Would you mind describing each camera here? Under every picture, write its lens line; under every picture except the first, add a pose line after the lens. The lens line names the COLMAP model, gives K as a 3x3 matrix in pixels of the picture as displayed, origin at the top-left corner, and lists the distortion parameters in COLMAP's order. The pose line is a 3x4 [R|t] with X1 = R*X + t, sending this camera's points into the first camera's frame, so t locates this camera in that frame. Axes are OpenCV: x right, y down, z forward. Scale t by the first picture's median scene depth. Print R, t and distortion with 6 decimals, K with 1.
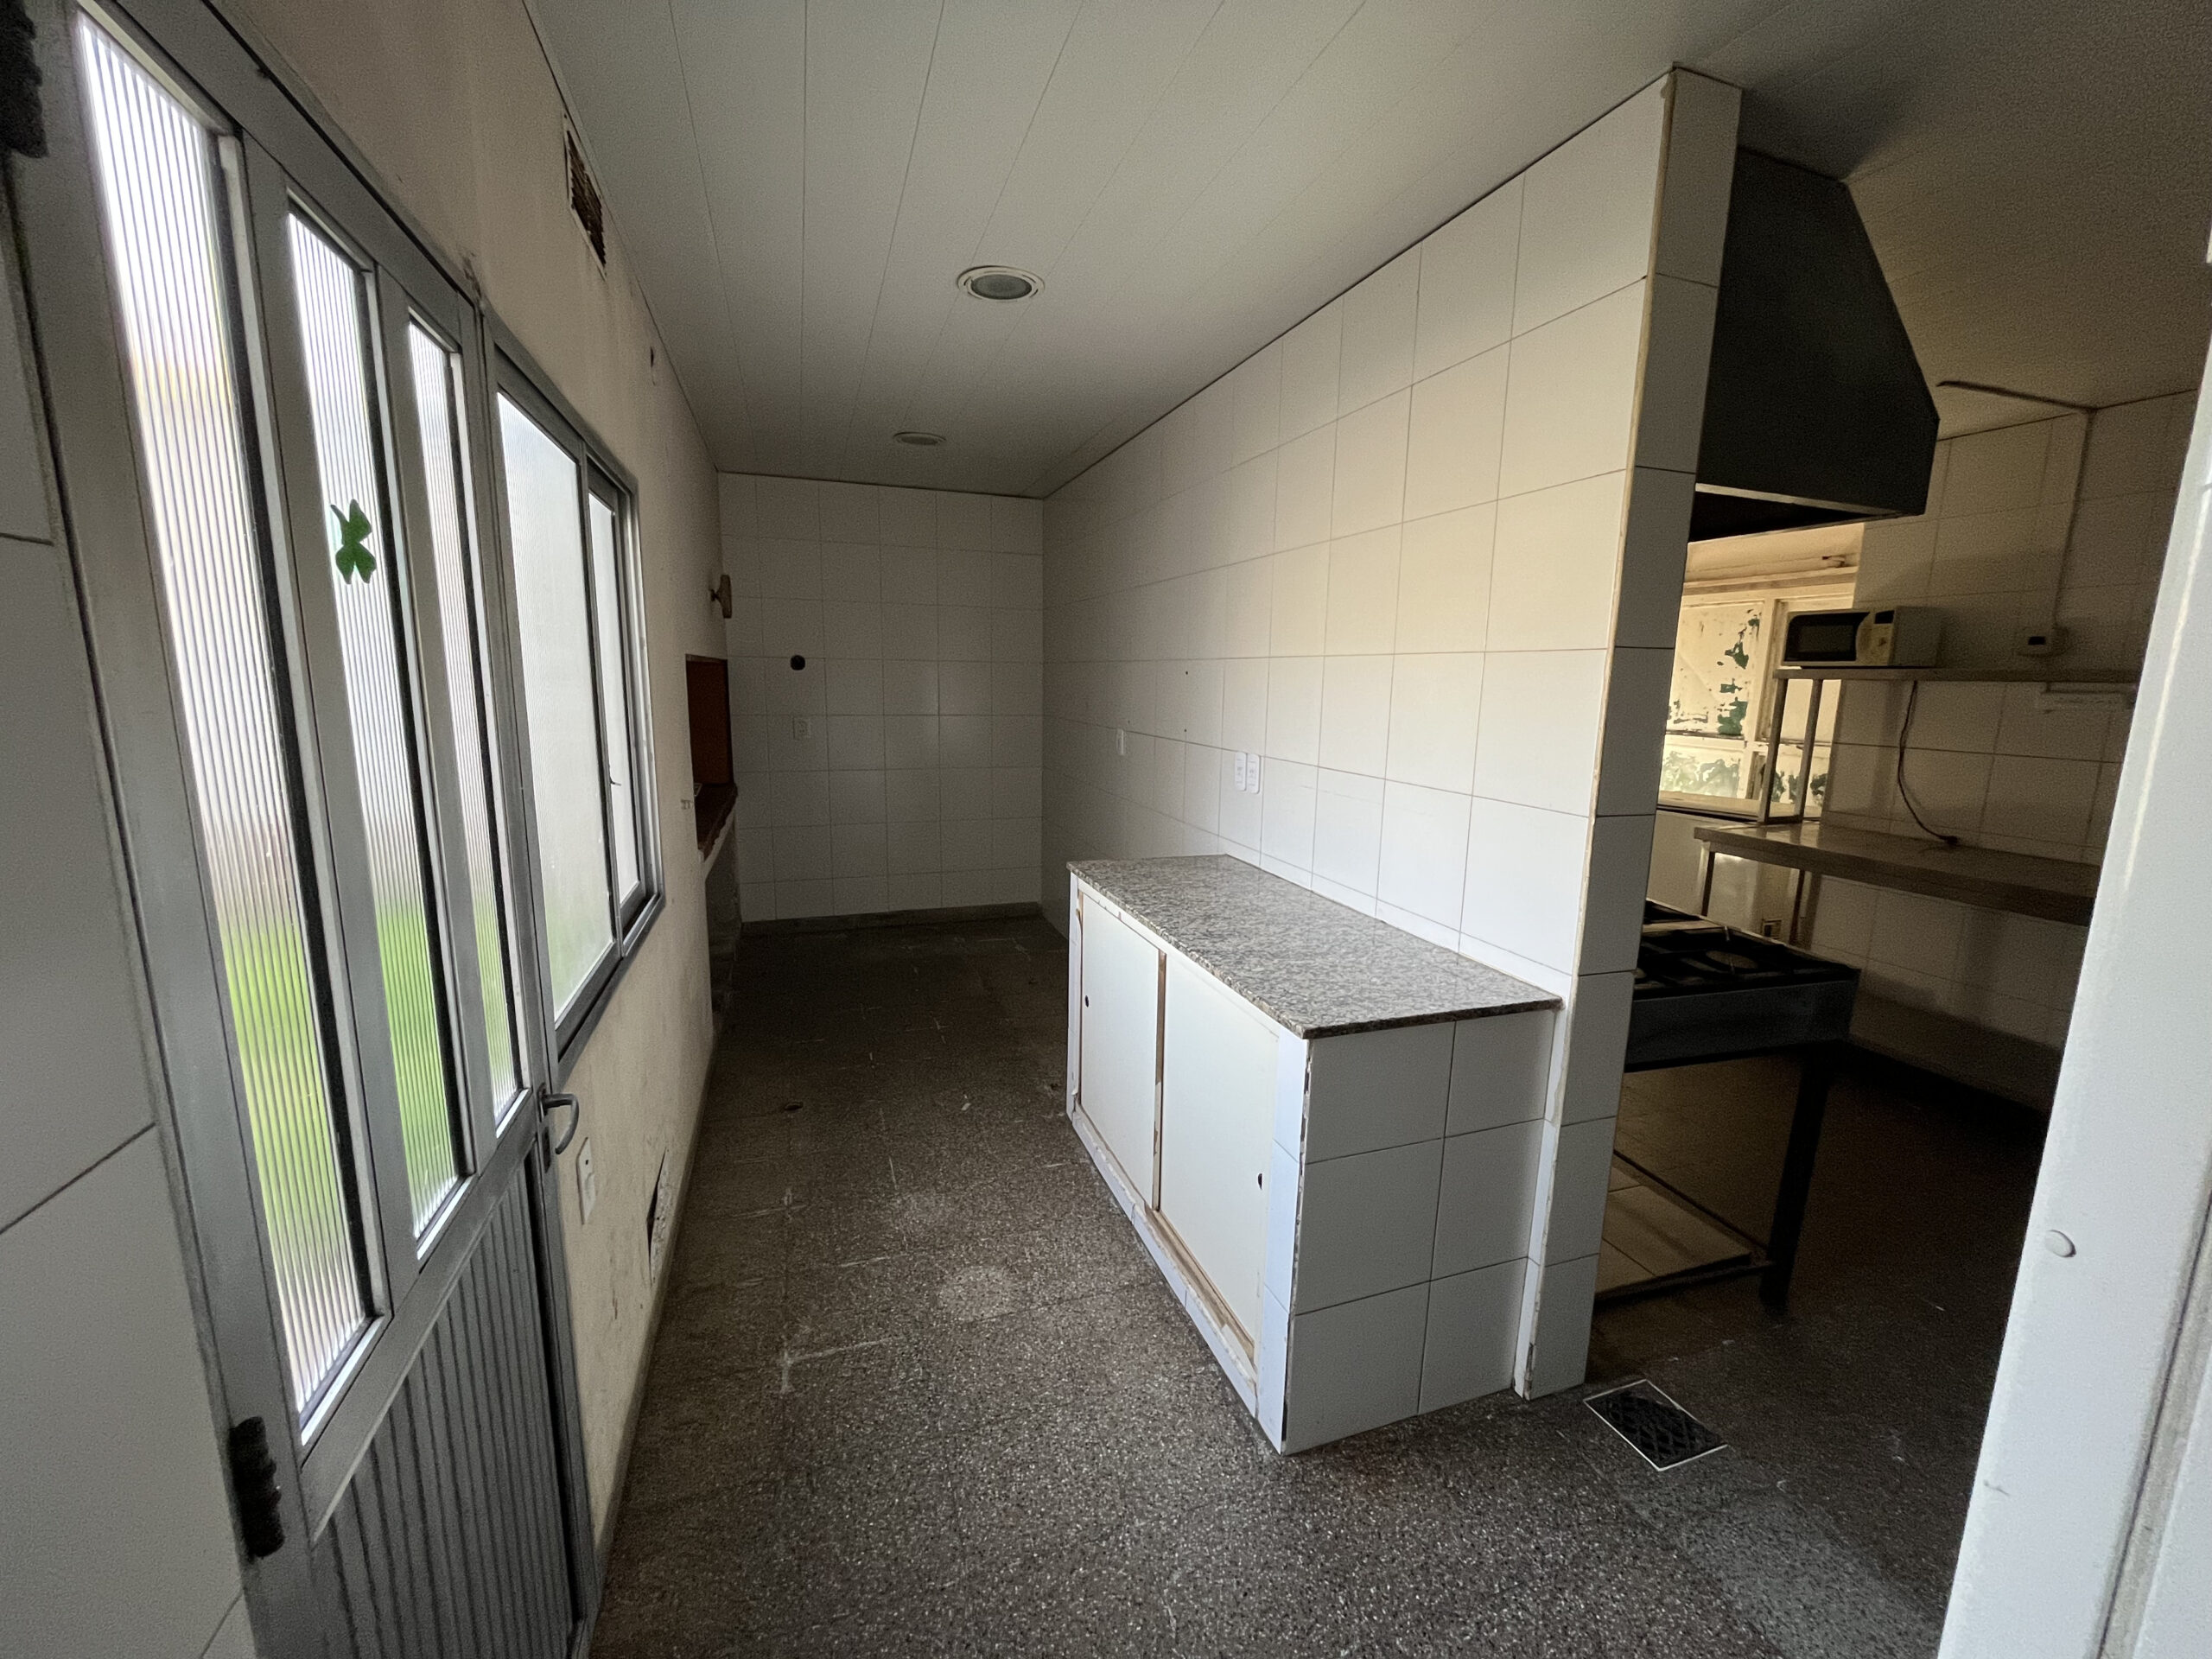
lens RADIAL K [[890.9, 0, 1111.0], [0, 890.9, 825.6], [0, 0, 1]] dist [-0.000865, -0.000155]
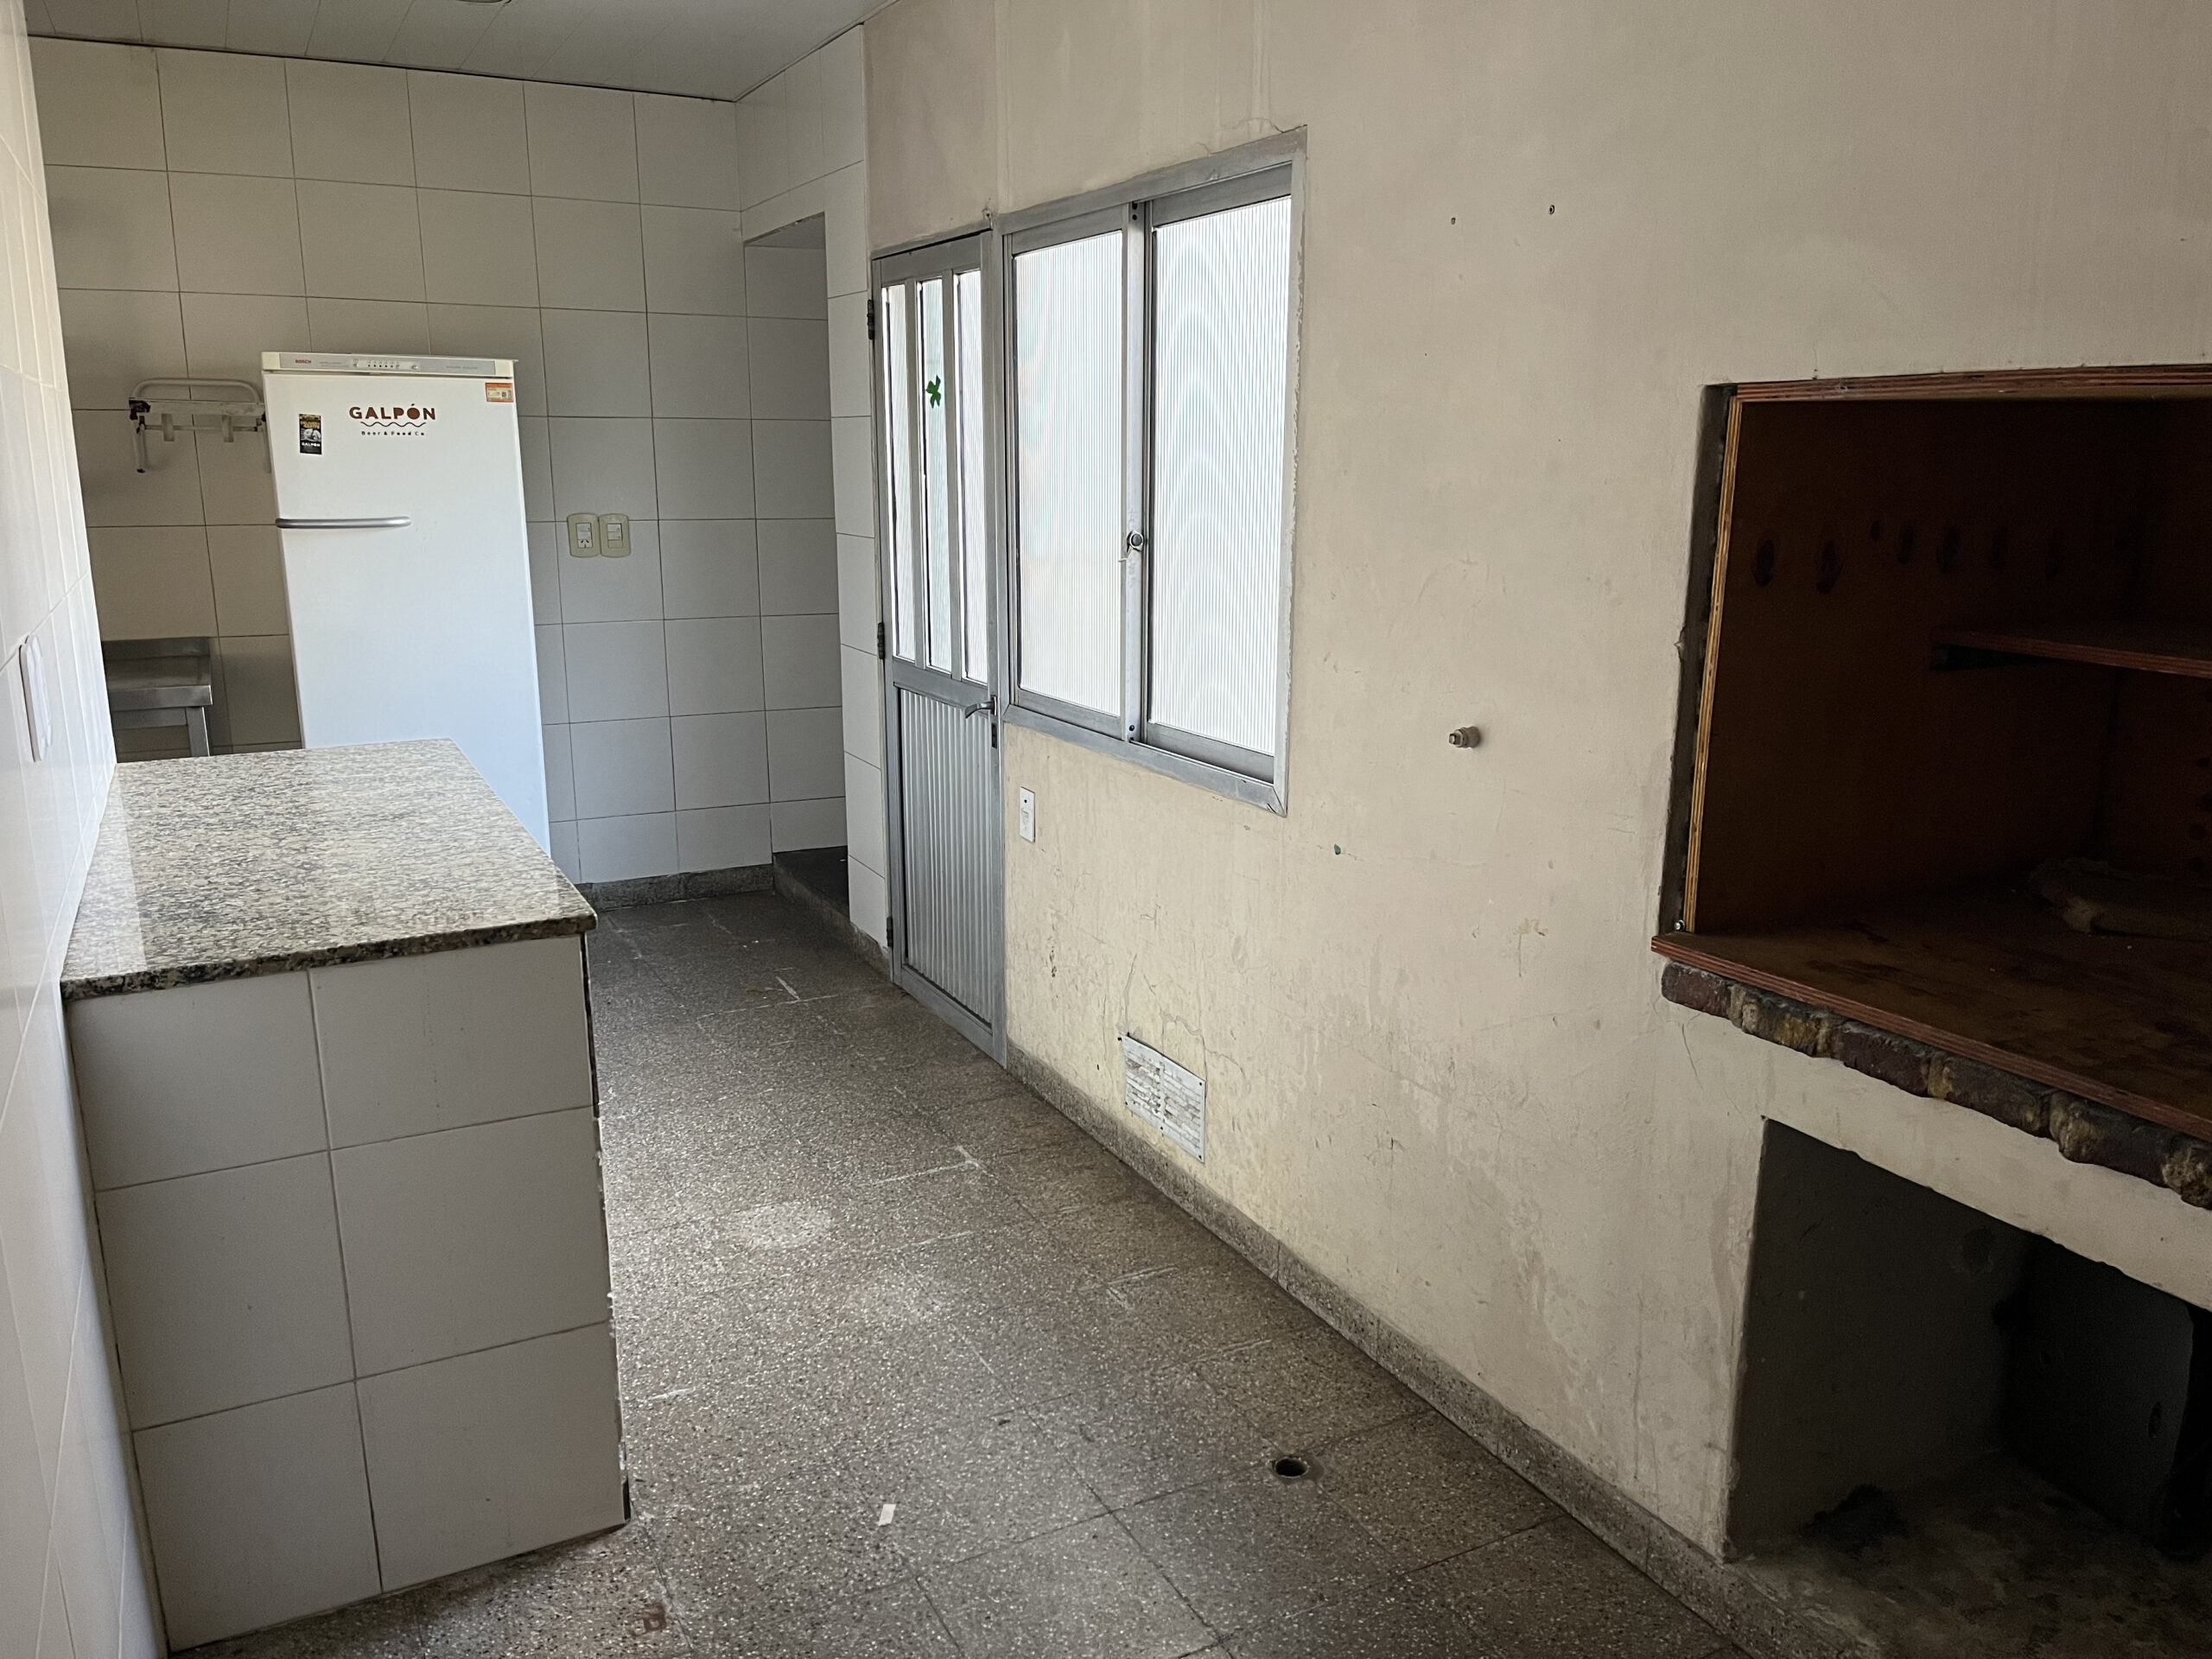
lens RADIAL K [[1679.0, 0, 1106.0], [0, 1679.0, 829.5], [0, 0, 1]] dist [-0.000365, -0.000406]
pose [[-0.989091, 0.016738, -0.146351, -0.224611], [-0.039864, 0.926036, 0.375324, -0.378195], [0.141808, 0.377064, -0.915267, 2.306438]]
